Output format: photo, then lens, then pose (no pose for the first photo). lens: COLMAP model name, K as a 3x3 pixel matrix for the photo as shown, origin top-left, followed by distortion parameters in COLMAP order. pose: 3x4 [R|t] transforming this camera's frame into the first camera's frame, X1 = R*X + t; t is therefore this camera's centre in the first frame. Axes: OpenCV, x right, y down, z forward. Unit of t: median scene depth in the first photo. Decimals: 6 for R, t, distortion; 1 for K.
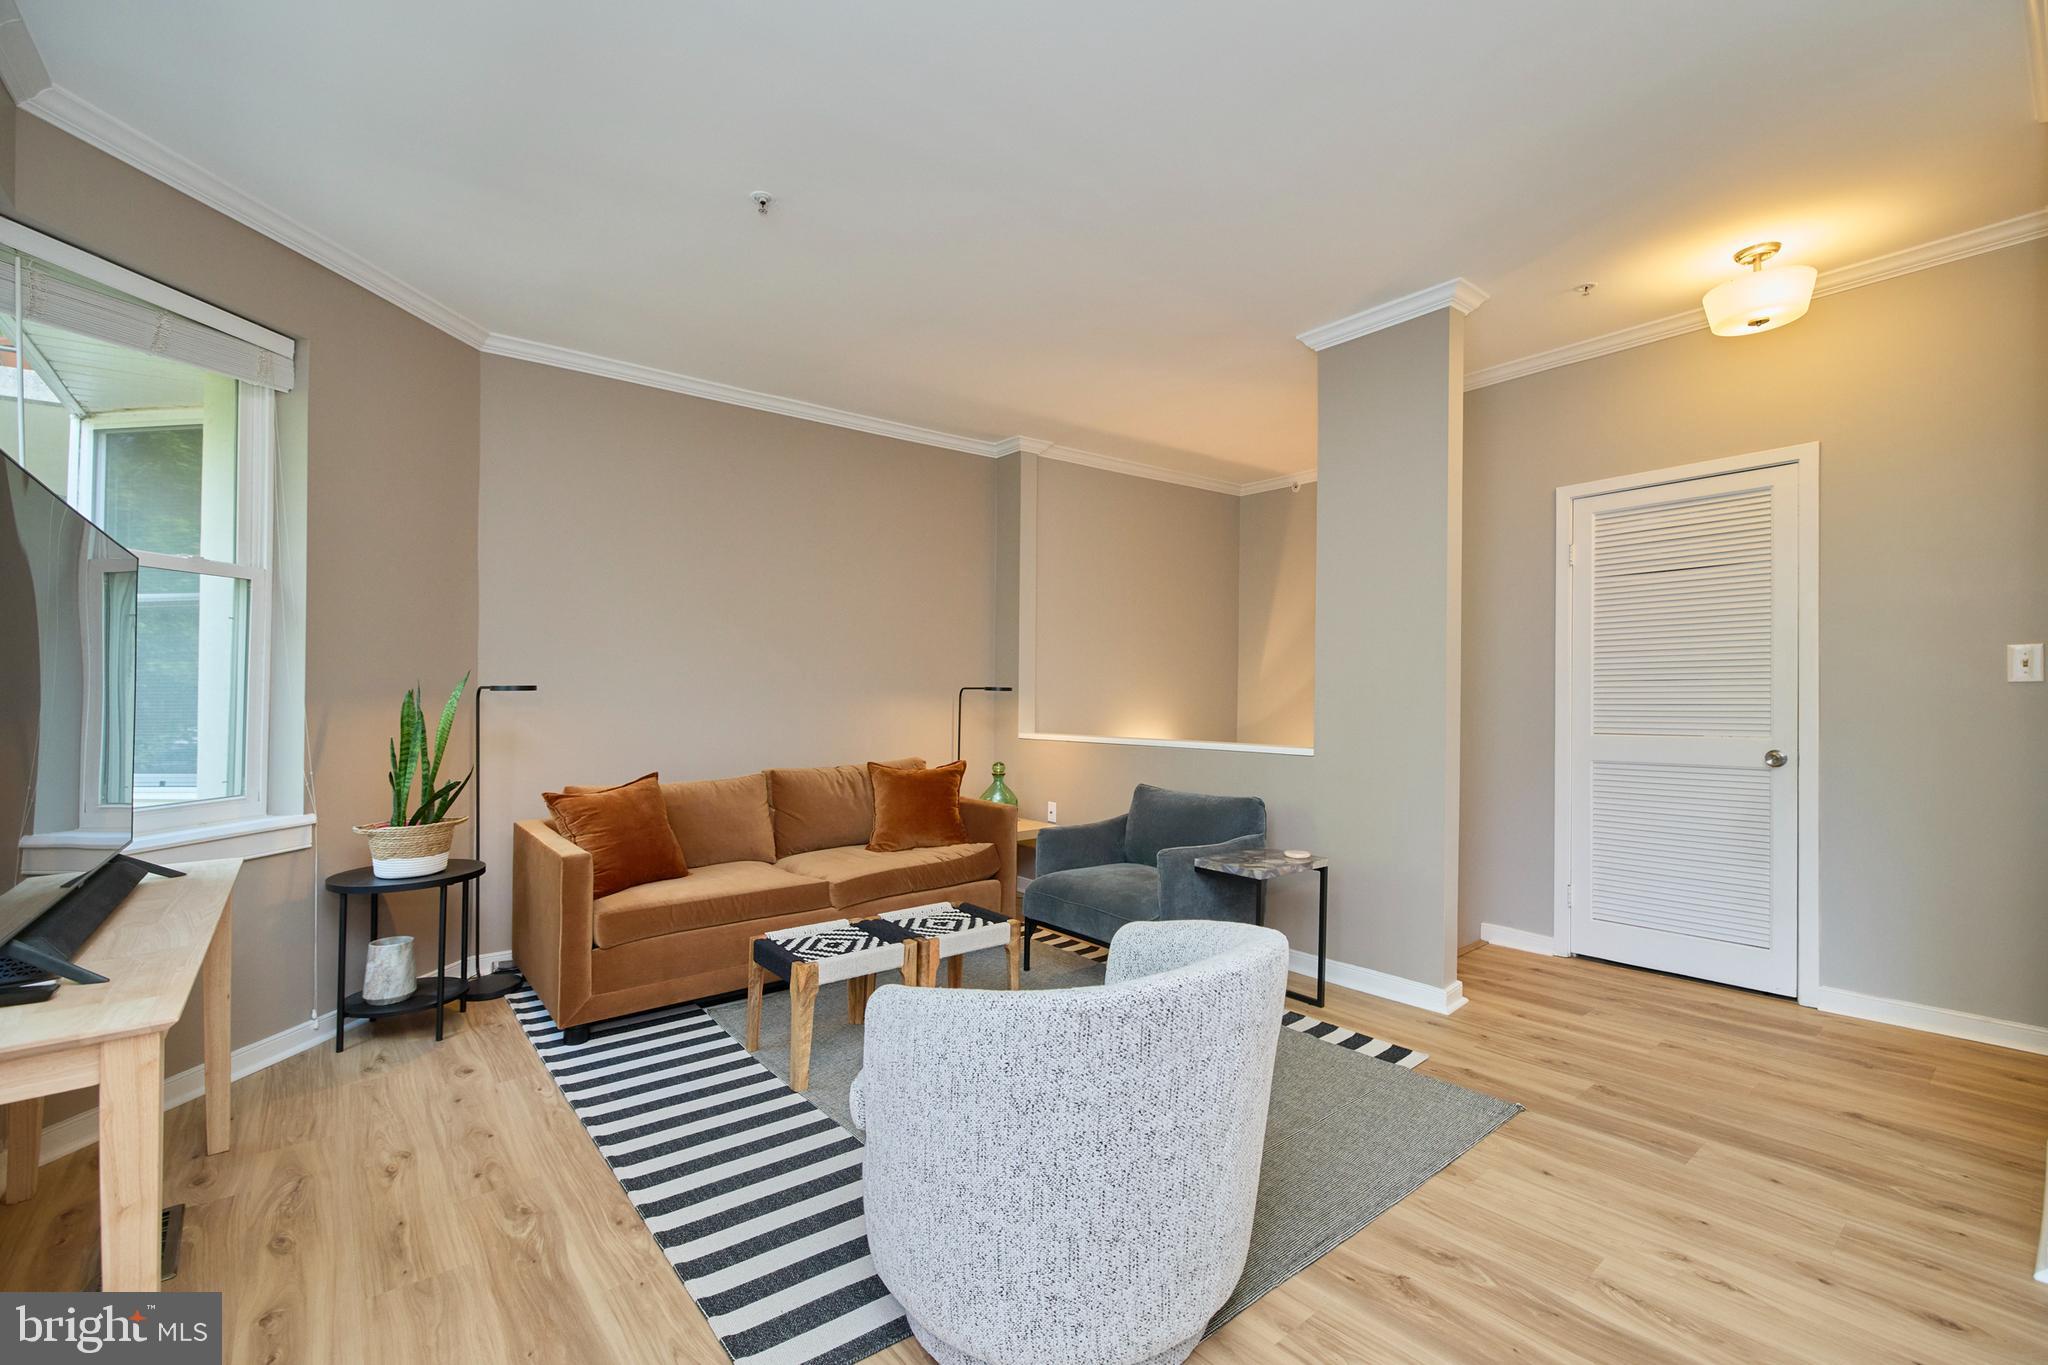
lens RADIAL K [[885.5, 0, 1060.5], [0, 885.5, 661.4], [0, 0, 1]] dist [-0.004799, -0.000238]
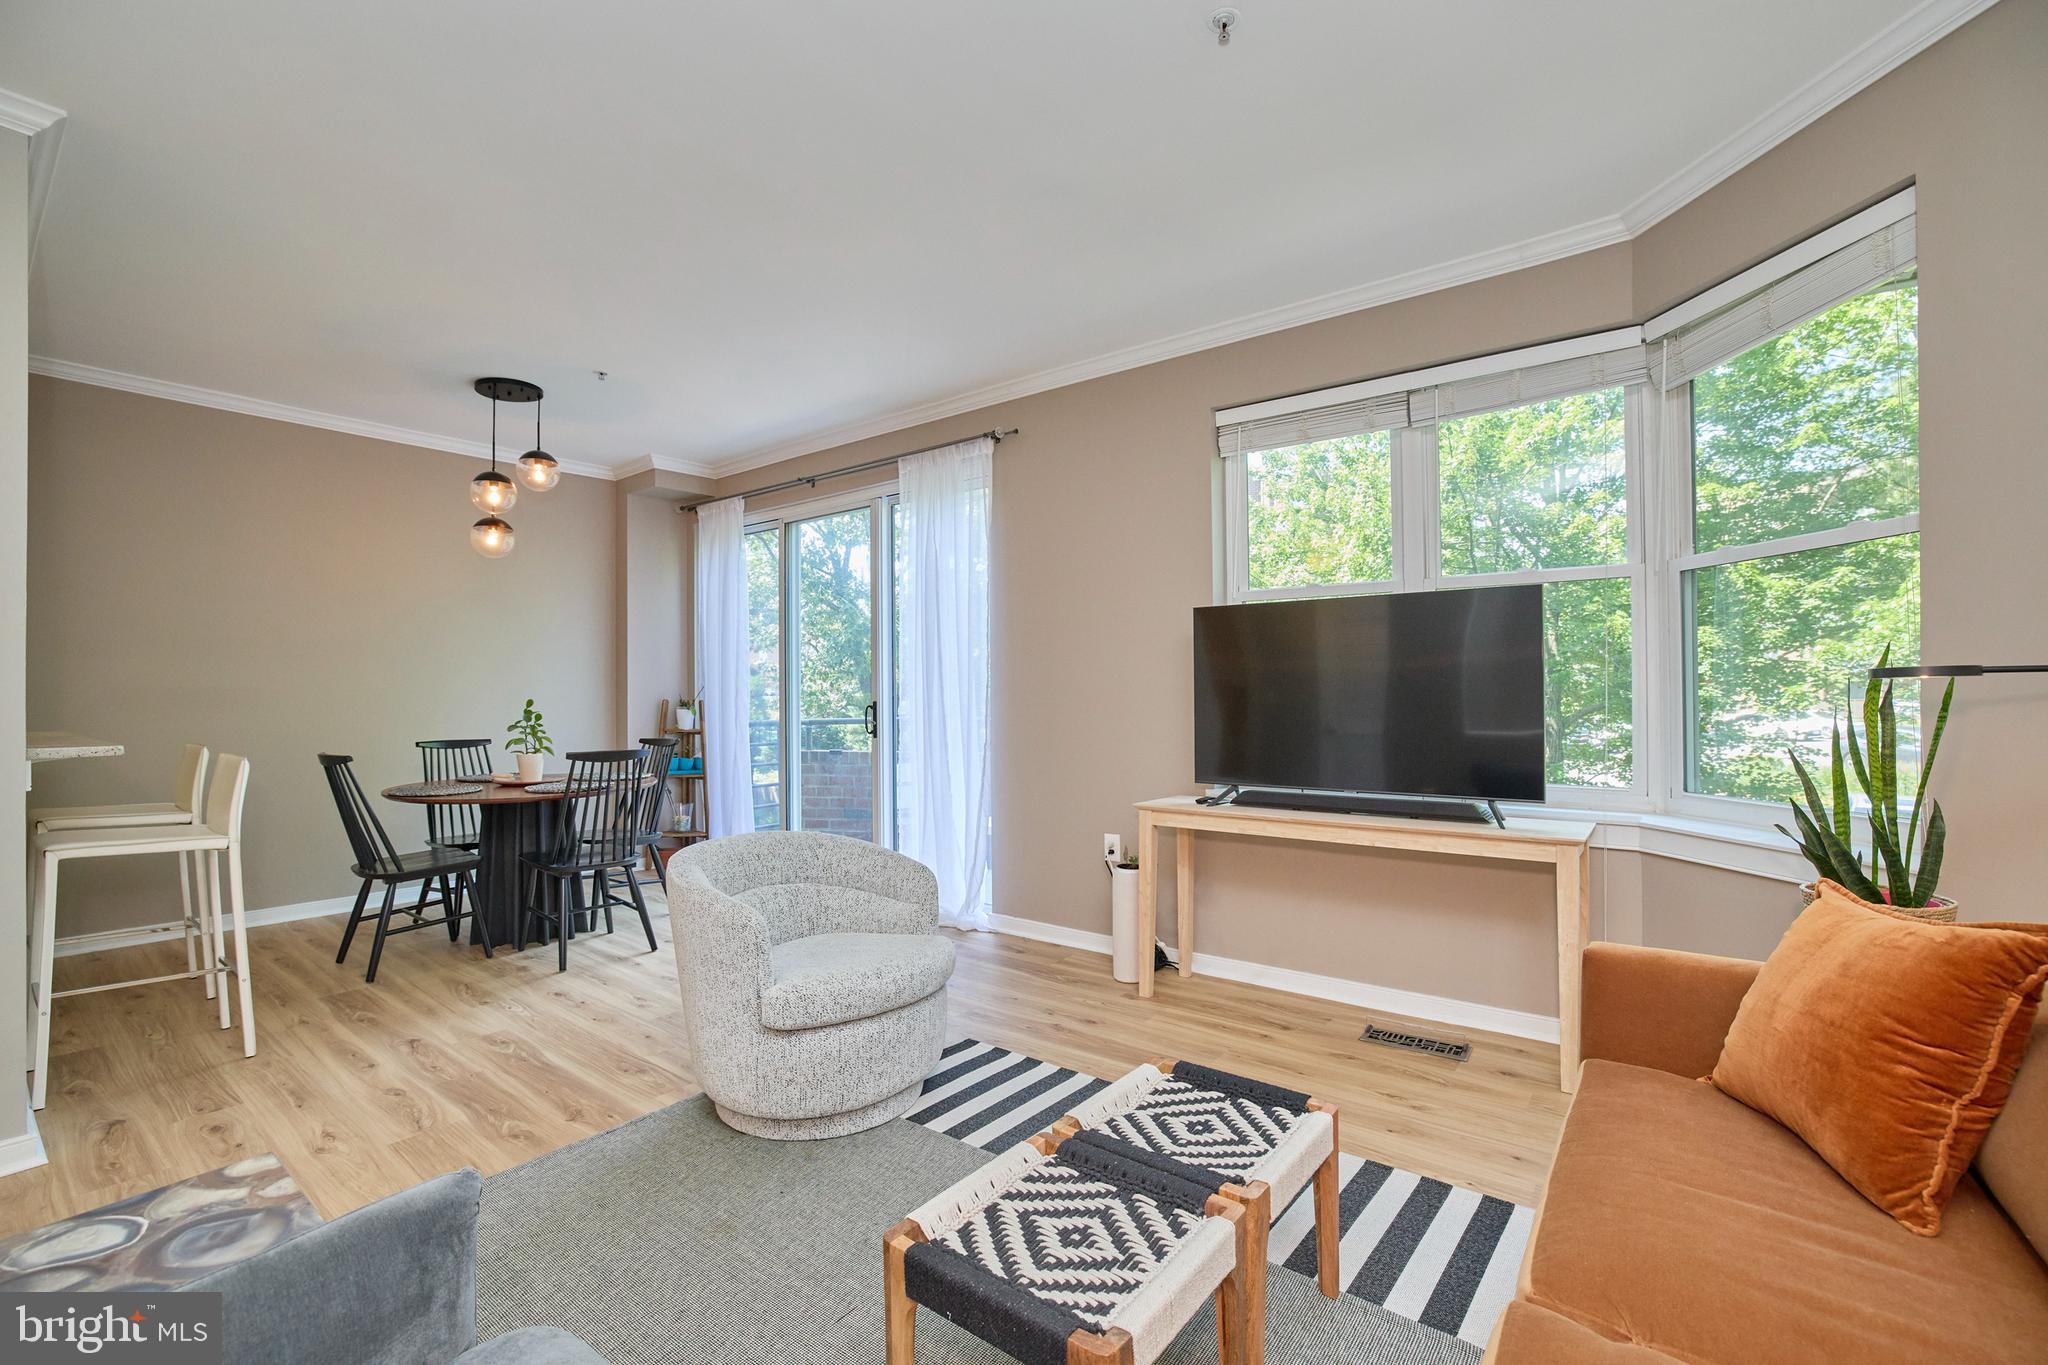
lens RADIAL K [[886.8, 0, 1029.4], [0, 886.8, 691.5], [0, 0, 1]] dist [-0.052879, 0.018687]
pose [[-0.976927, 0.011451, -0.213266, -0.027962], [0.019738, 0.999129, -0.036770, 0.049571], [0.212659, -0.040131, -0.976302, 1.357741]]
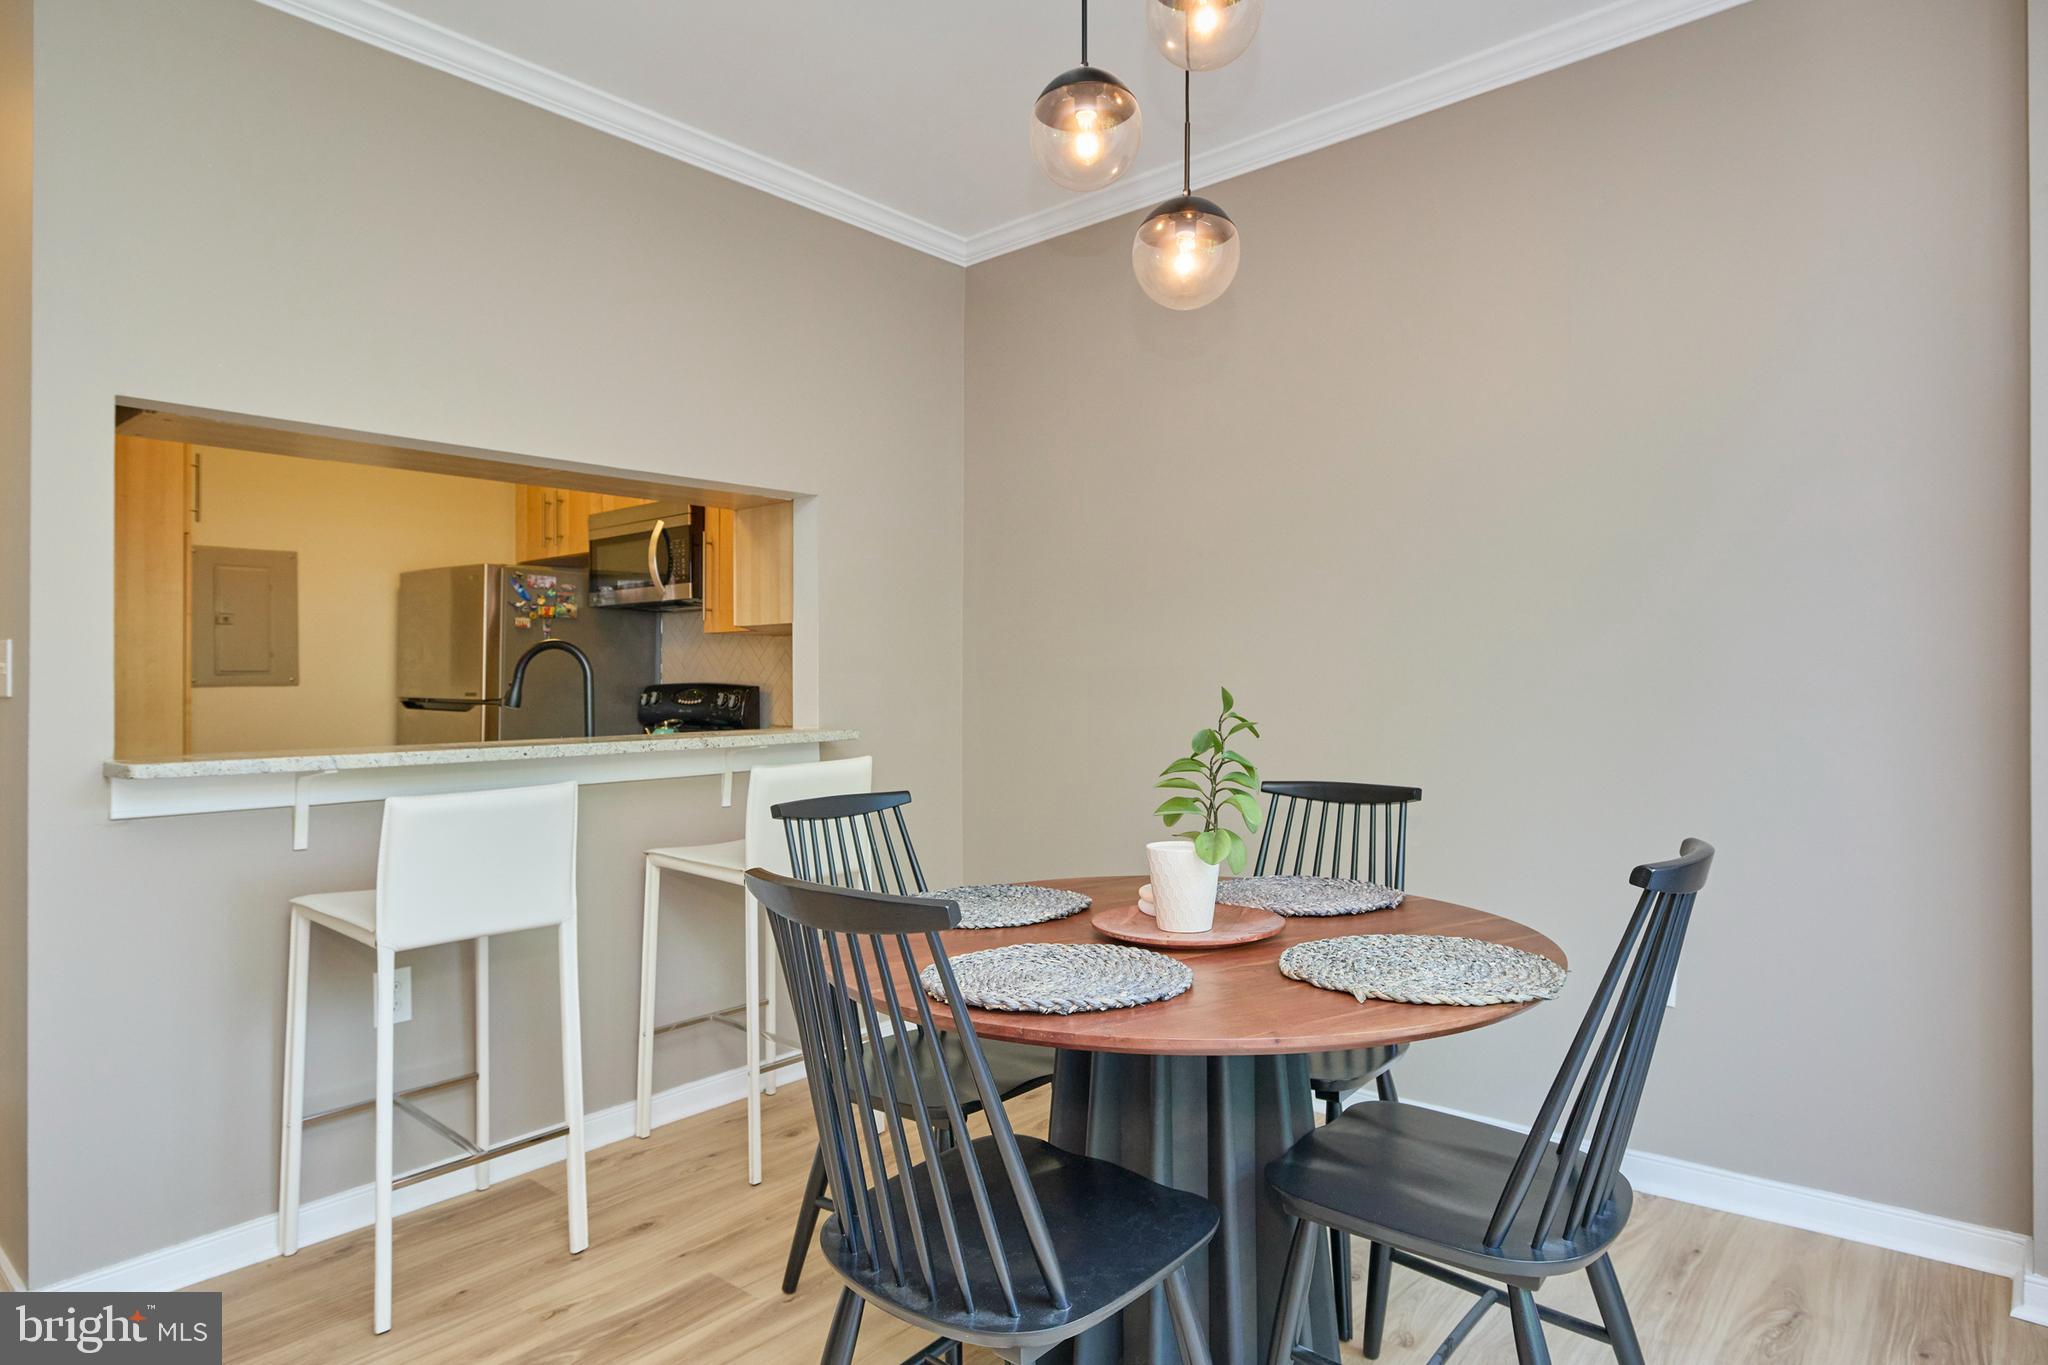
lens RADIAL K [[1164.5, 0, 1024.0], [0, 1164.5, 682.5], [0, 0, 1]] dist [0.006603, 0.000916]
pose [[-0.163666, 0.010605, 0.986459, -0.151897], [-0.022672, 0.999638, -0.014508, 0.006850], [-0.986255, -0.024739, -0.163366, 0.117884]]
